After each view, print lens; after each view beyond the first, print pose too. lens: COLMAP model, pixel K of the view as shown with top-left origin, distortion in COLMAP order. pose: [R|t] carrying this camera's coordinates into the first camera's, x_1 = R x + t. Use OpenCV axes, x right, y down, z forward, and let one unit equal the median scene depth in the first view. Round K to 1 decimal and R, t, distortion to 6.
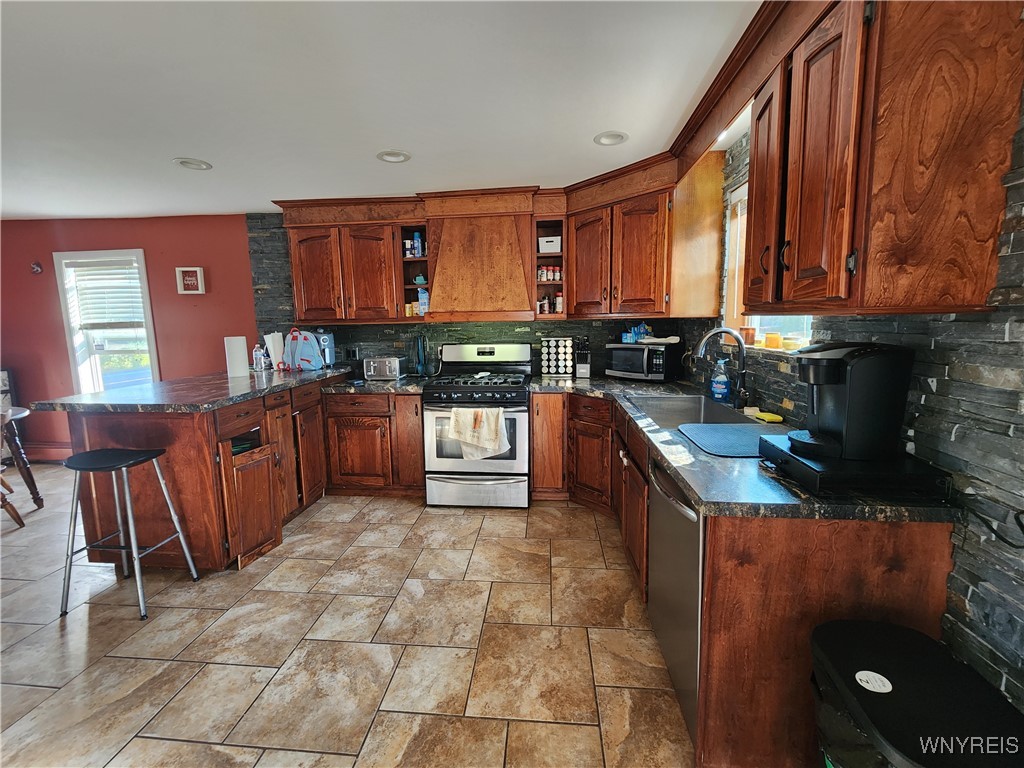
lens RADIAL K [[424.8, 0, 510.4], [0, 424.8, 368.2], [0, 0, 1]] dist [0.001688, 0.000006]
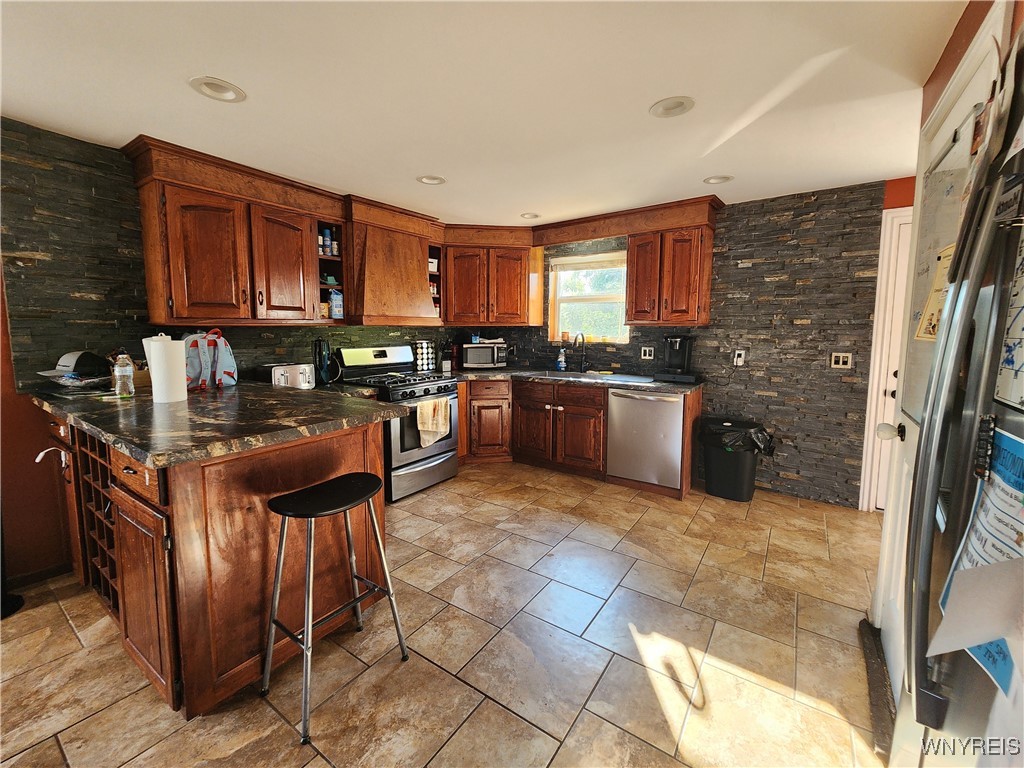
lens RADIAL K [[424.8, 0, 510.4], [0, 424.8, 368.2], [0, 0, 1]] dist [0.001688, 0.000006]
pose [[0.490904, -0.064521, 0.868821, -0.944274], [0.085788, 0.995987, 0.025493, -0.003502], [-0.866979, 0.062020, 0.494470, 0.222171]]
